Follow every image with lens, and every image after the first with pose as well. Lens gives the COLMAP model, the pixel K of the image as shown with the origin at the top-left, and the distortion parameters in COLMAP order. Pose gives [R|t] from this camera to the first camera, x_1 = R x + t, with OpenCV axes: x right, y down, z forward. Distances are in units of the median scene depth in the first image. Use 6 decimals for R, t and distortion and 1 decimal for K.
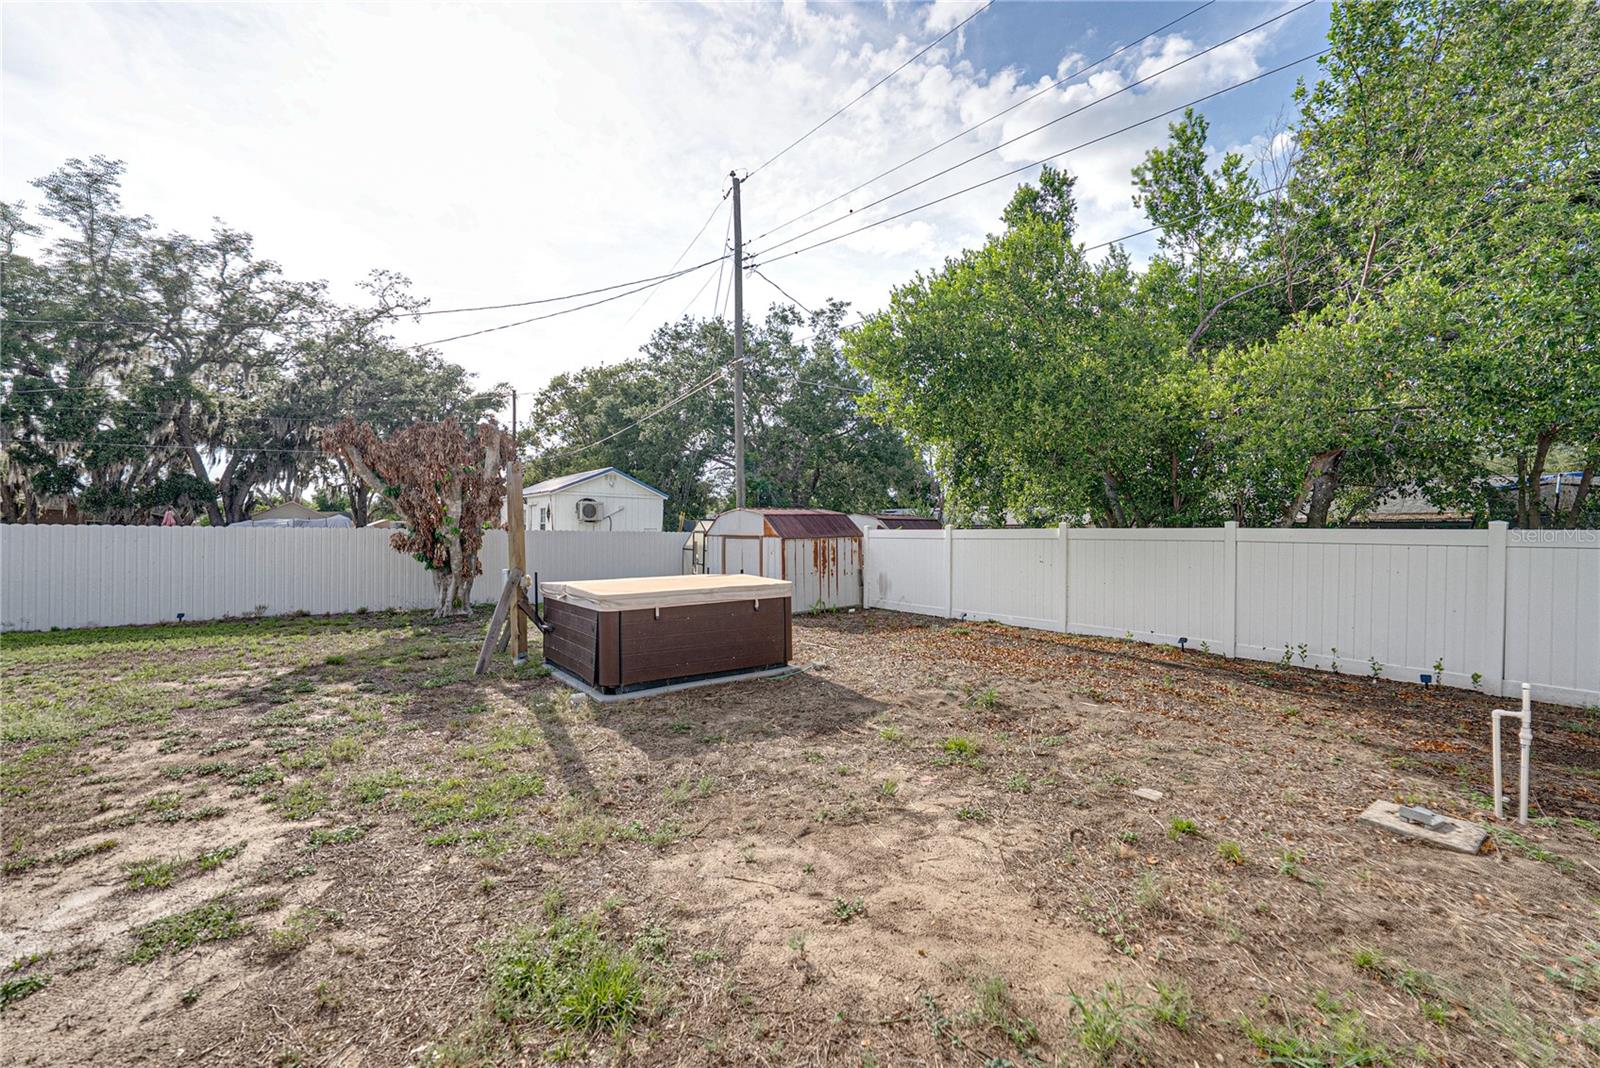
lens RADIAL K [[682.1, 0, 800.0], [0, 682.1, 534.0], [0, 0, 1]] dist [0.003514, 0.000525]
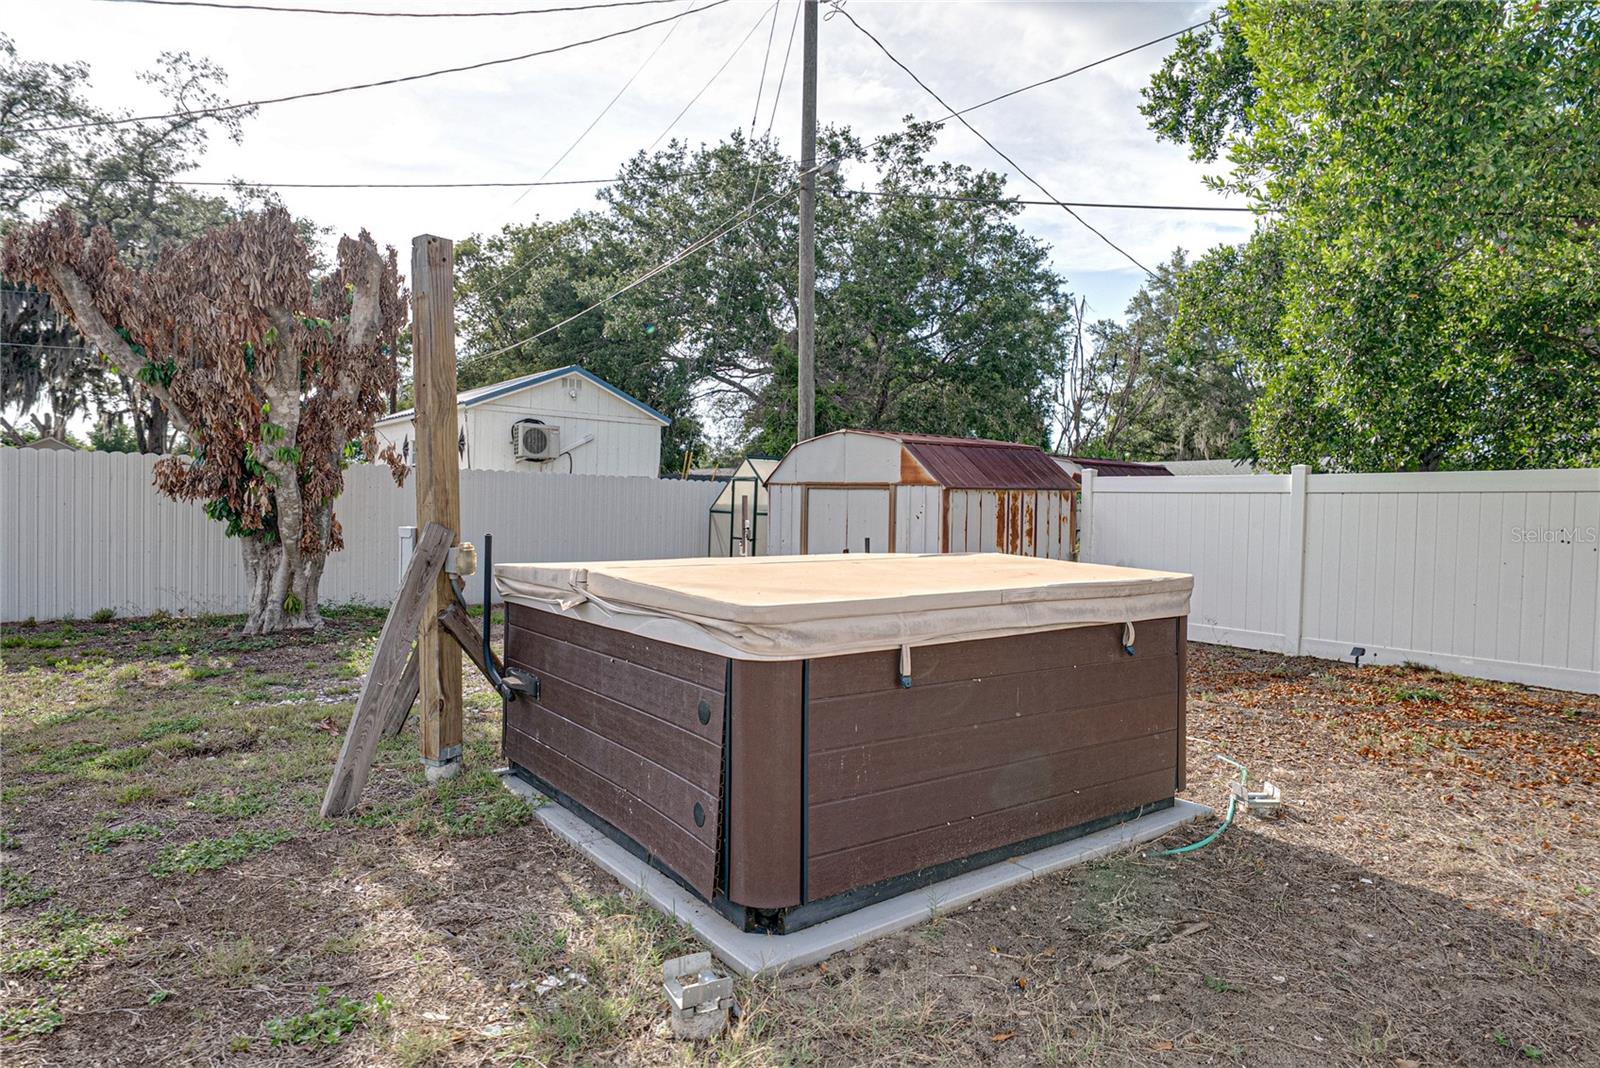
lens RADIAL K [[977.7, 0, 794.2], [0, 977.7, 534.0], [0, 0, 1]] dist [0.004665, 0.000739]
pose [[0.999824, 0.018713, -0.001512, -0.091561], [-0.018665, 0.999446, 0.027545, 0.015527], [0.002026, -0.027512, 0.999619, 0.194078]]
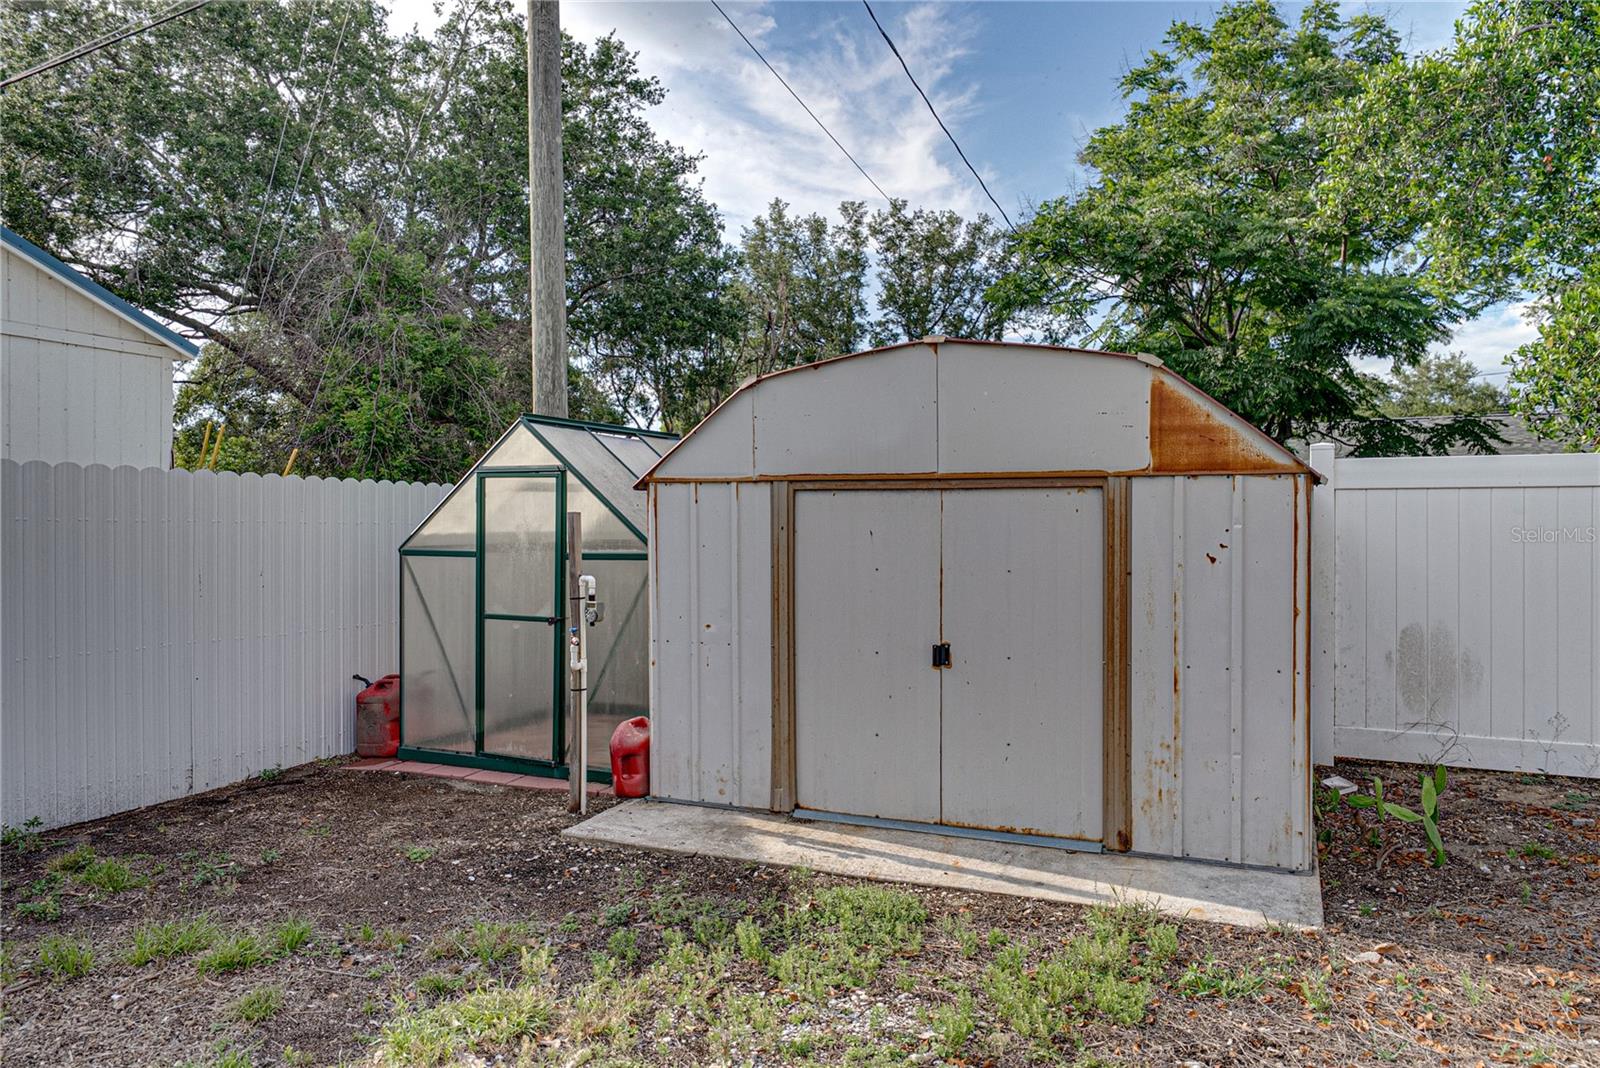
lens RADIAL K [[1124.0, 0, 800.0], [0, 1124.0, 534.0], [0, 0, 1]] dist [0.008874, 0.003272]
pose [[0.880324, -0.013083, 0.474192, -0.208120], [0.007507, 0.999879, 0.013650, 0.010739], [-0.474313, -0.008457, 0.880316, 0.555188]]
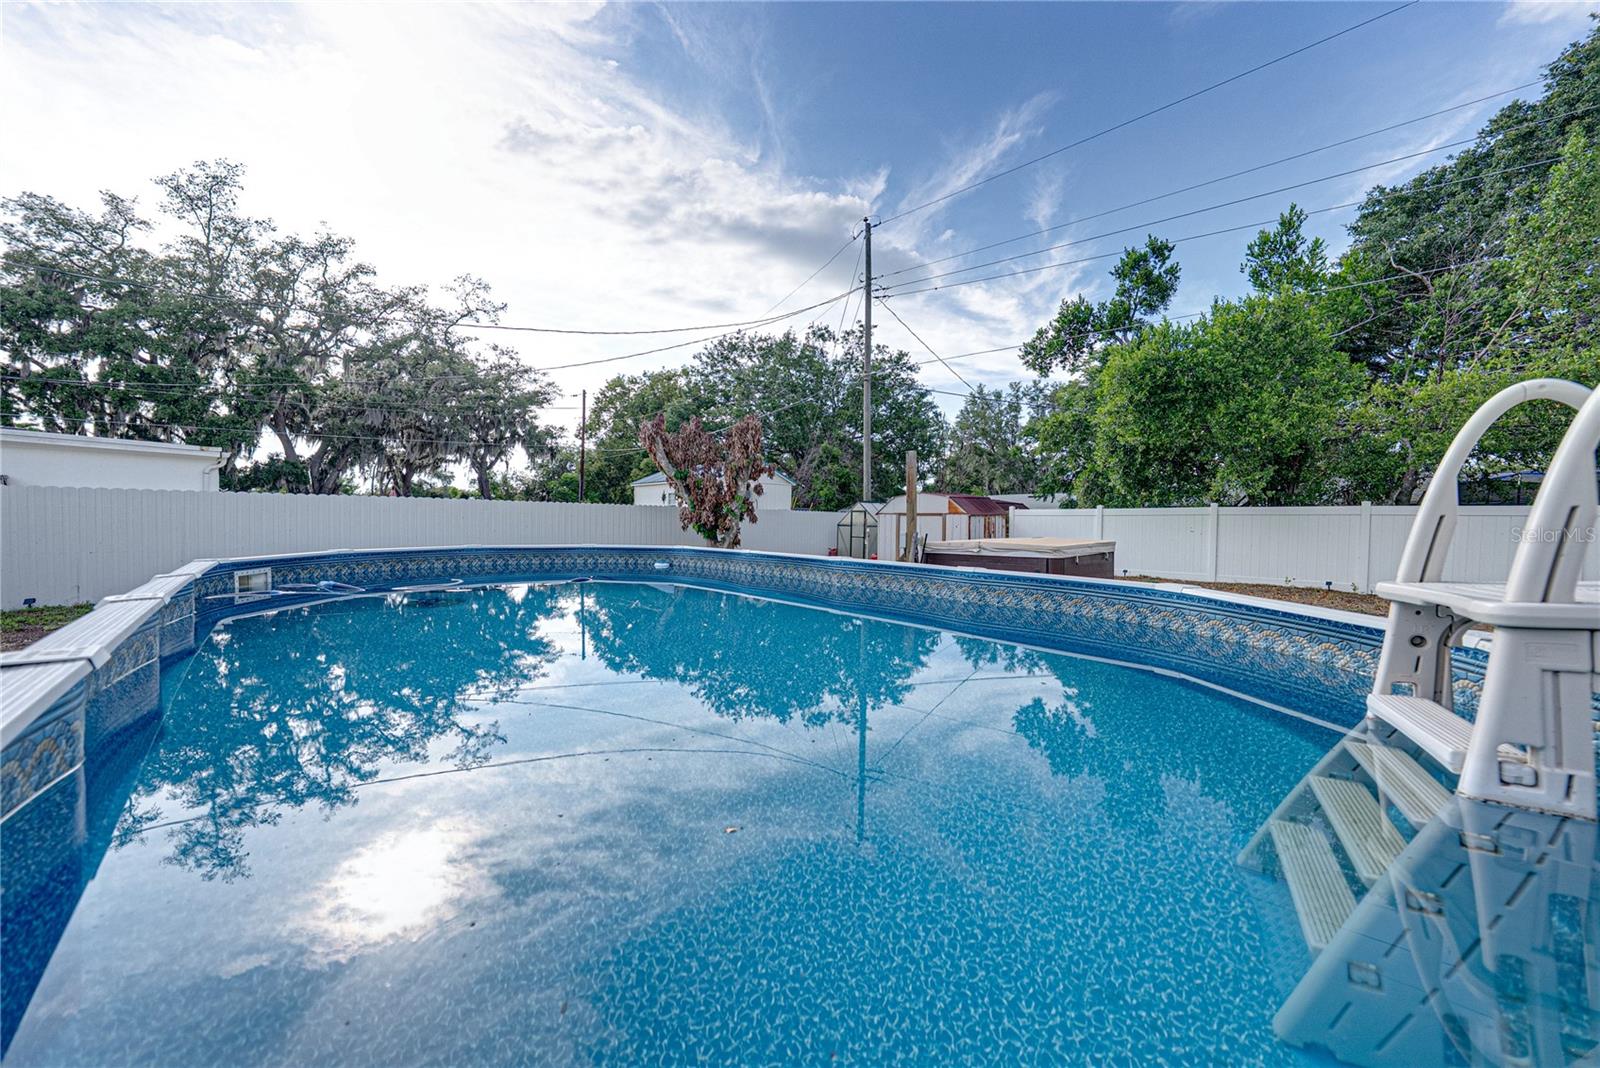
lens RADIAL K [[584.5, 0, 800.0], [0, 584.5, 534.0], [0, 0, 1]] dist [-0.001128, 0.000148]
pose [[0.992833, 0.001700, 0.119497, -0.329324], [-0.004638, 0.999694, 0.024316, 0.011195], [-0.119419, -0.024696, 0.992537, -0.038546]]
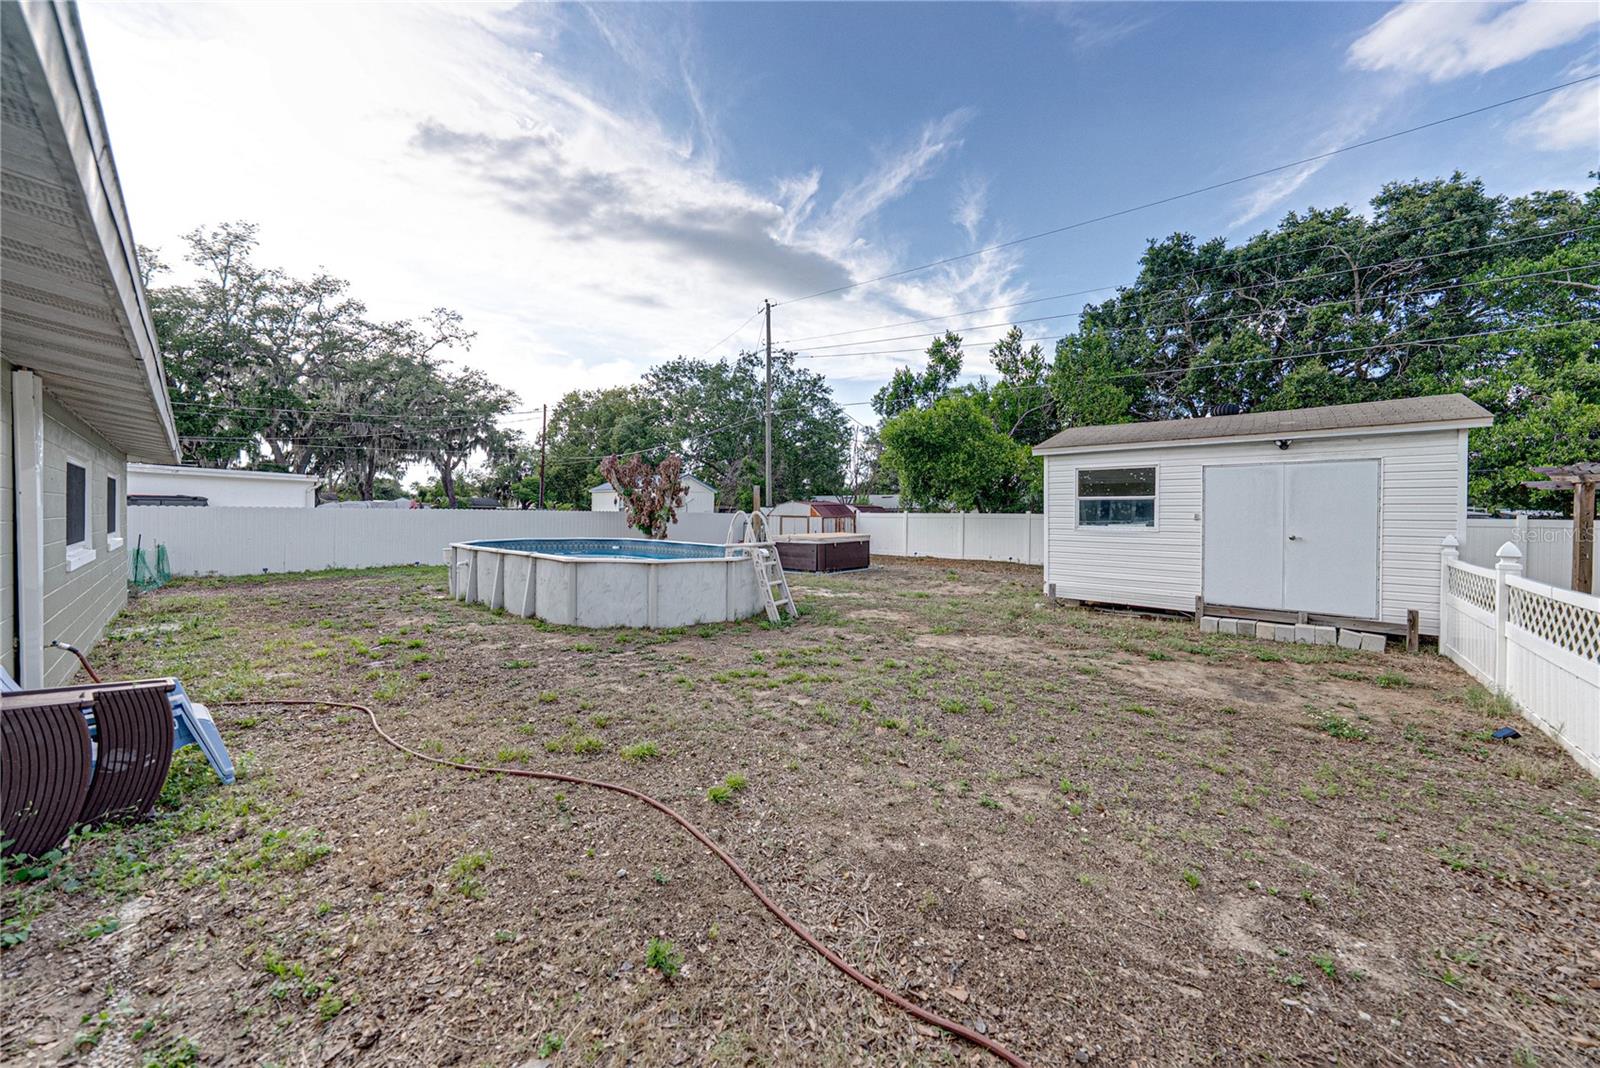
lens RADIAL K [[614.5, 0, 797.3], [0, 614.5, 531.9], [0, 0, 1]] dist [0.009846, 0.000098]
pose [[0.983937, -0.001498, 0.178512, -0.282150], [-0.004141, 0.999504, 0.031209, -0.006646], [-0.178470, -0.031447, 0.983443, -0.502124]]
